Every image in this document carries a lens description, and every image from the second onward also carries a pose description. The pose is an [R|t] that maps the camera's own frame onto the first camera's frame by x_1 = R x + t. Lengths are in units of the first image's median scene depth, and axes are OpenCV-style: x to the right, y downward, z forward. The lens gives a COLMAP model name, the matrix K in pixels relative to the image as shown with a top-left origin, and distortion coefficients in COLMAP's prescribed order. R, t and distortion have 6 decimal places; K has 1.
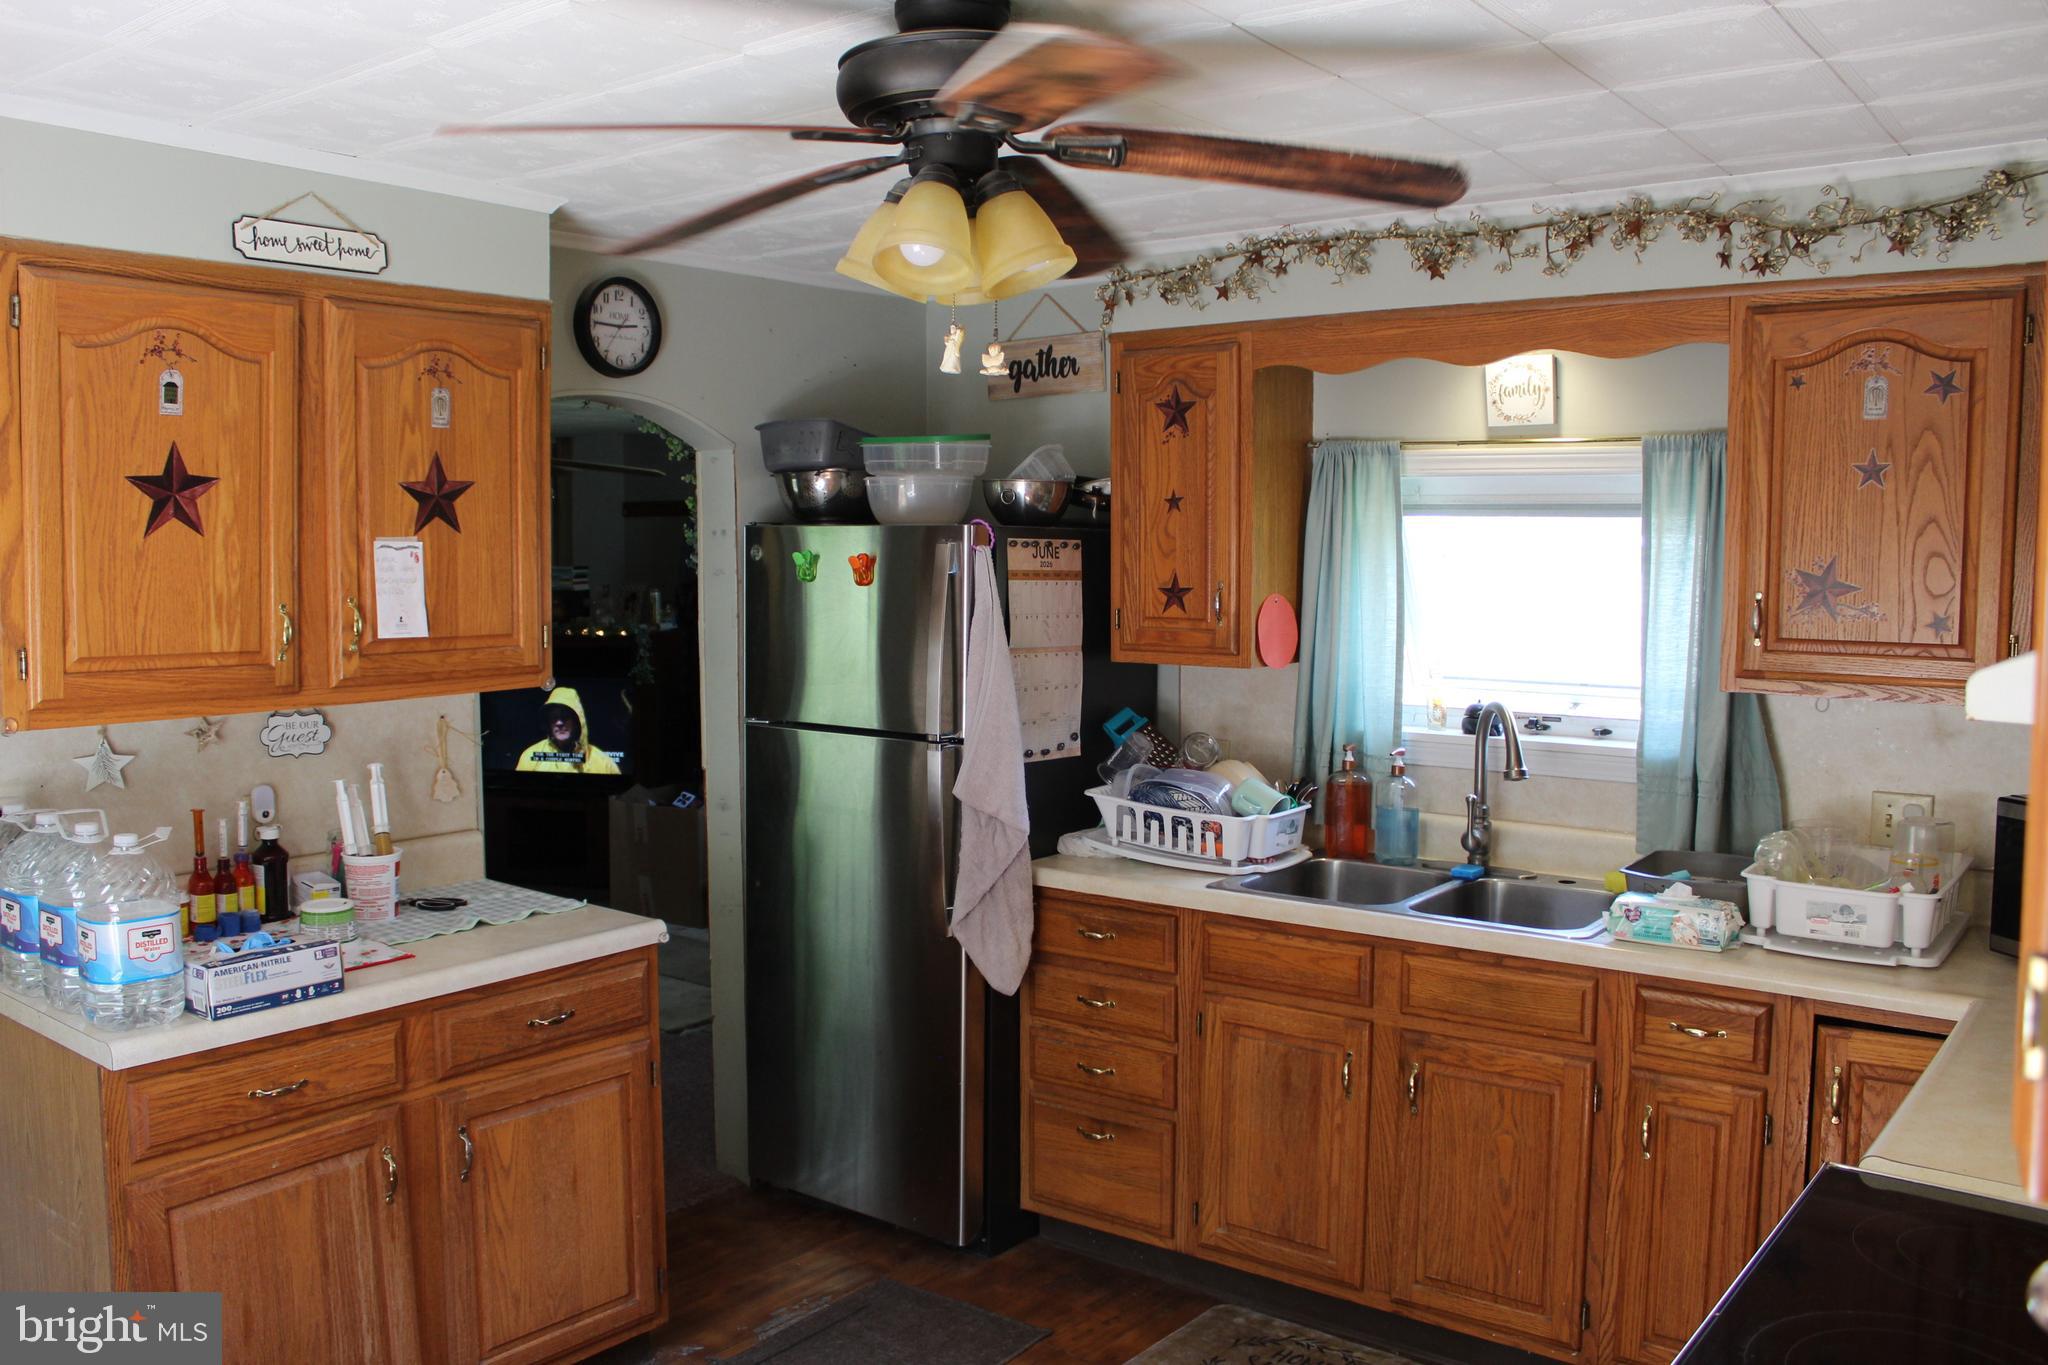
lens RADIAL K [[1712.4, 0, 1010.3], [0, 1712.4, 699.6], [0, 0, 1]] dist [-0.167683, 0.152349]
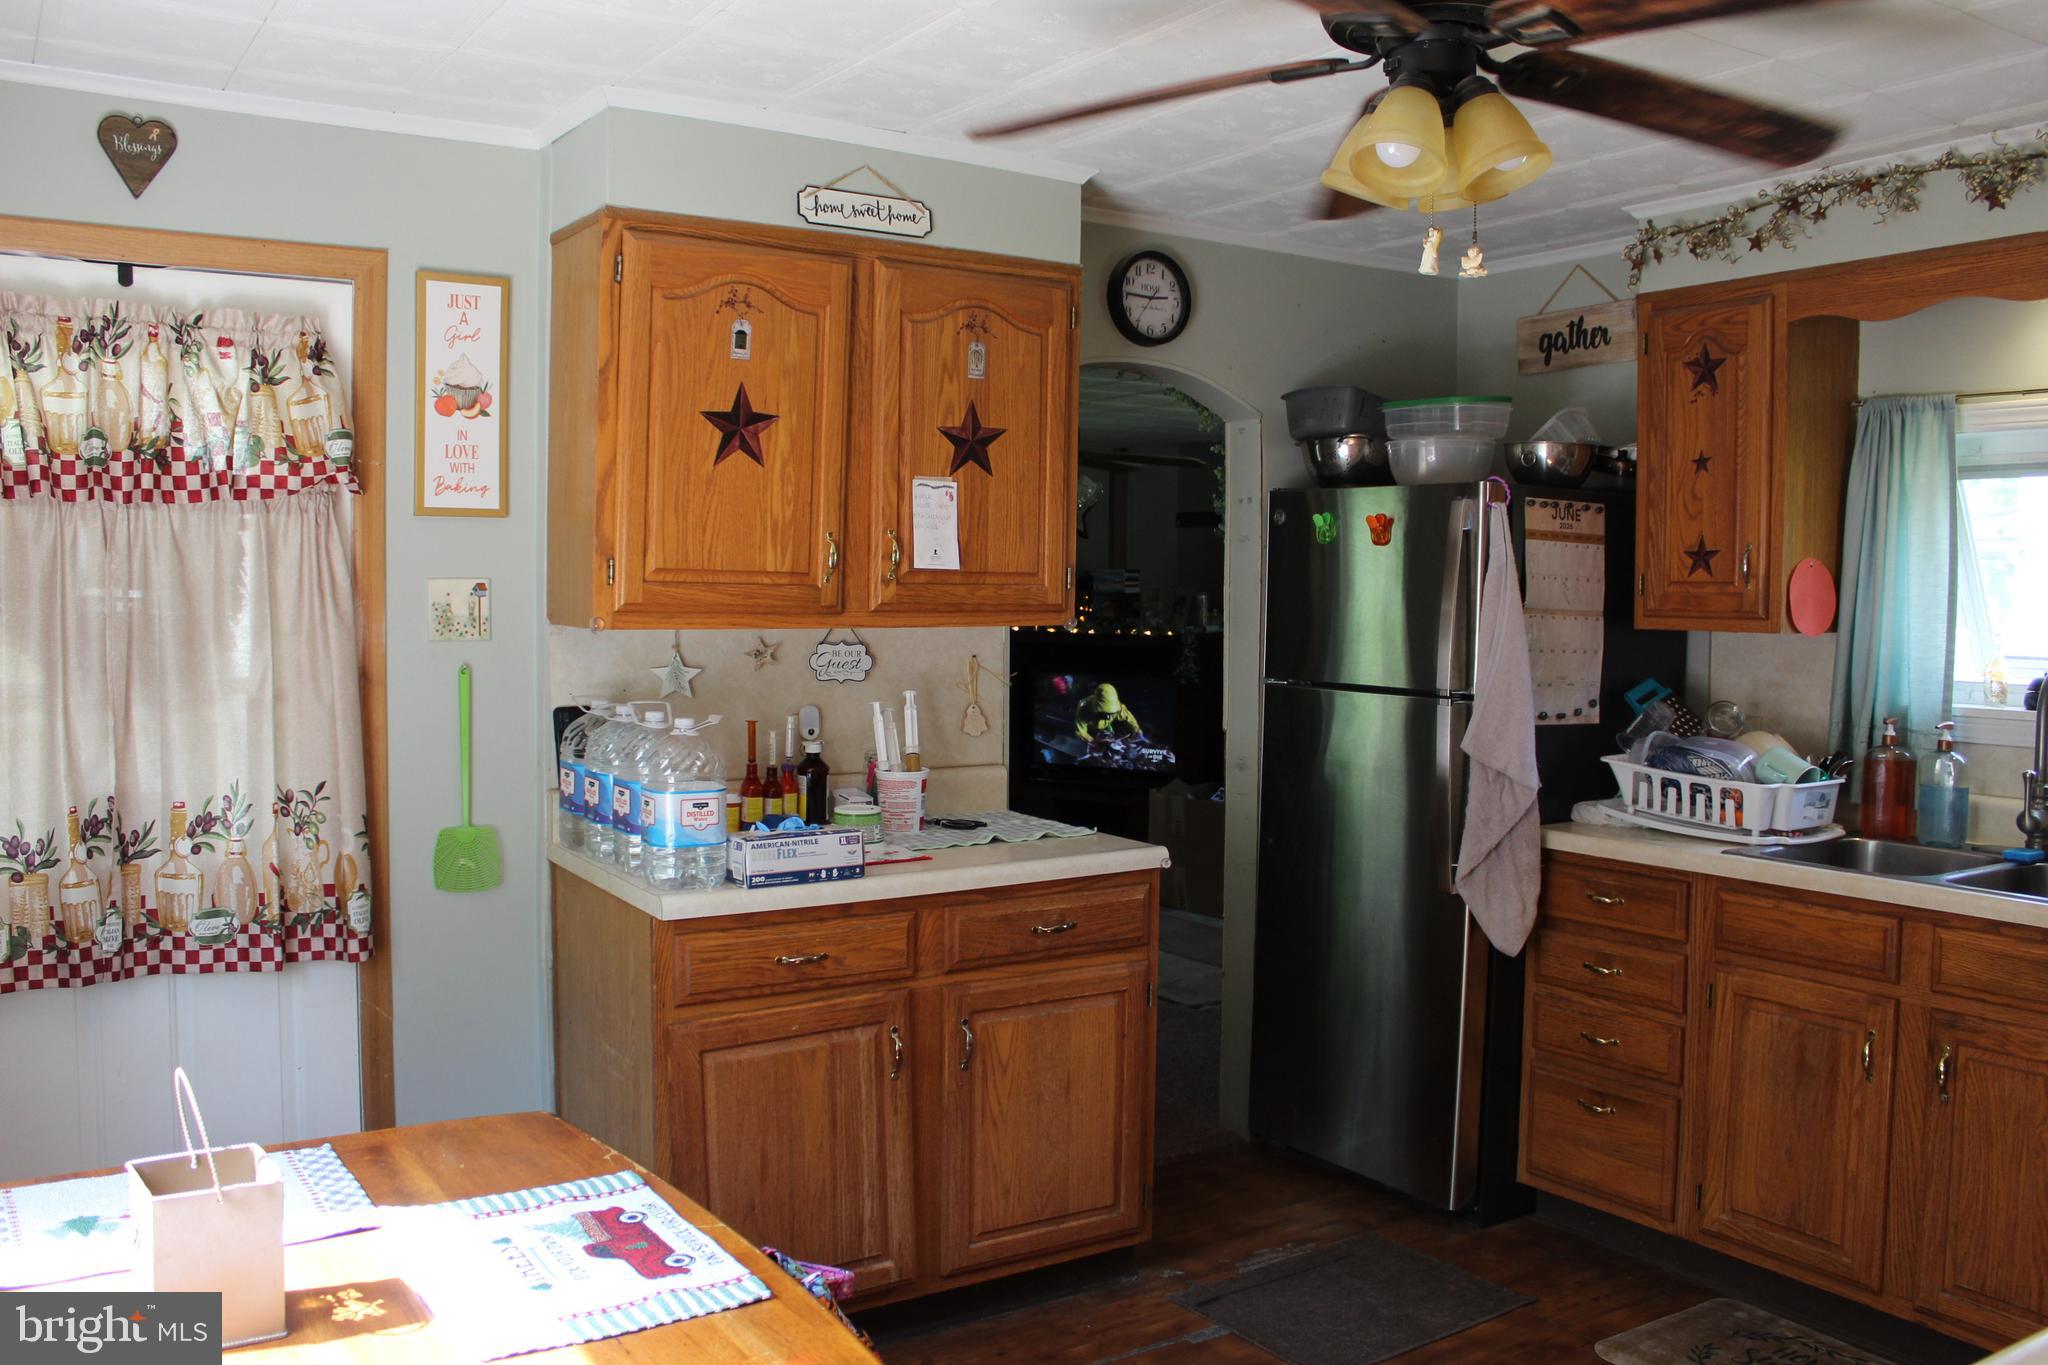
lens RADIAL K [[1712.4, 0, 1003.5], [0, 1712.4, 690.7], [0, 0, 1]] dist [-0.167683, 0.152349]
pose [[0.944720, 0.027742, -0.326704, 0.036961], [-0.038077, 0.998955, -0.025278, 0.058251], [0.325661, 0.036321, 0.944789, -0.024753]]
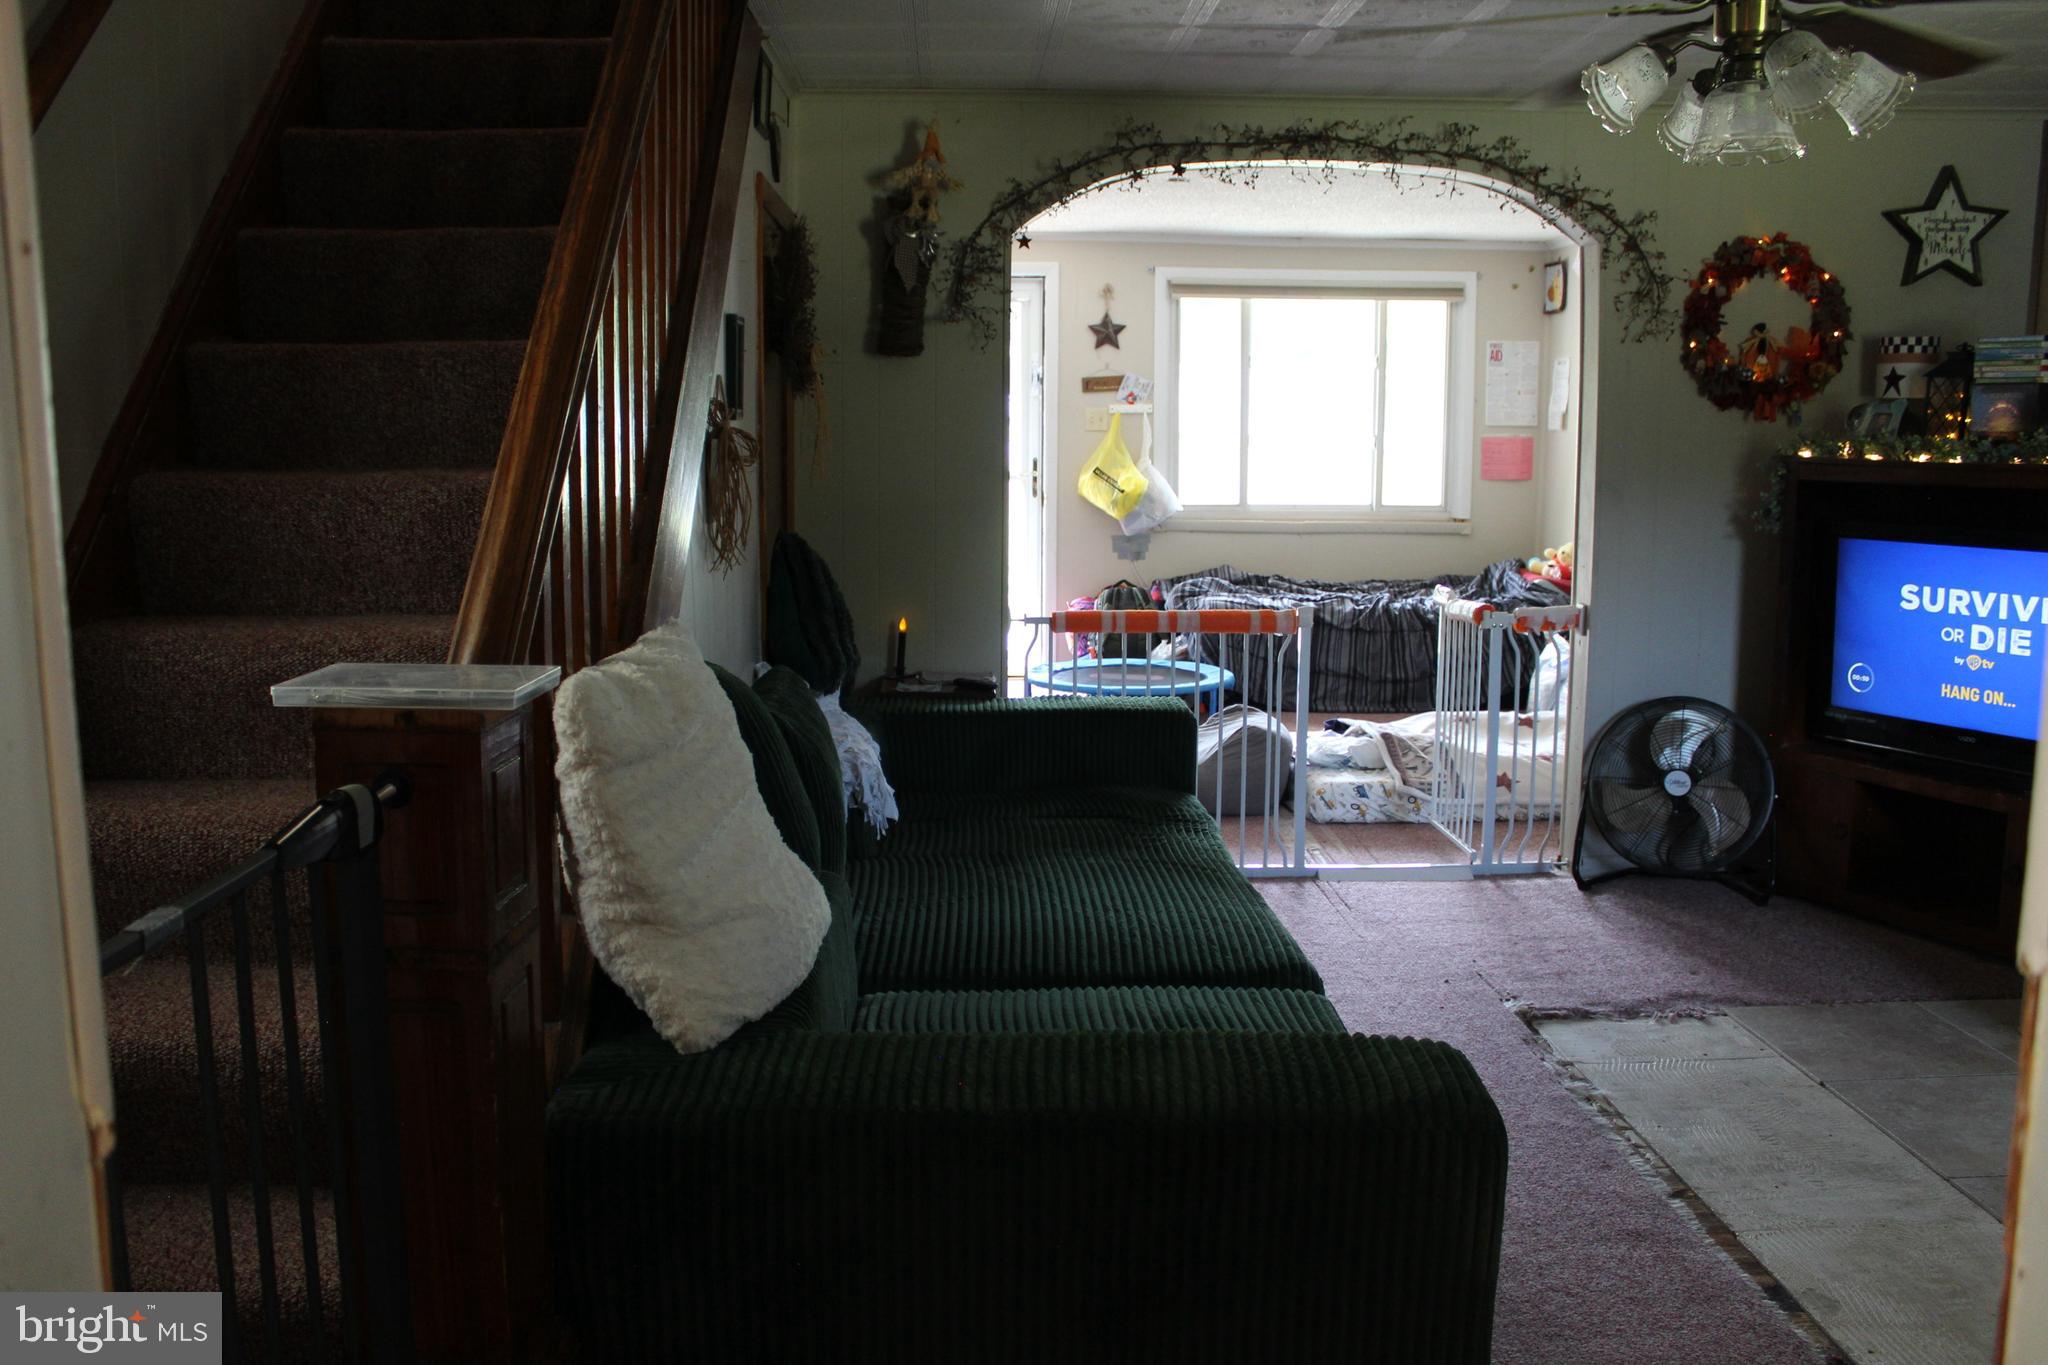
lens RADIAL K [[1712.4, 0, 996.5], [0, 1712.4, 681.7], [0, 0, 1]] dist [-0.167683, 0.152349]
pose [[0.629079, 0.109024, -0.769658, -0.156740], [-0.067369, 0.994037, 0.085744, 0.010142], [0.774417, -0.002088, 0.632673, 1.055671]]
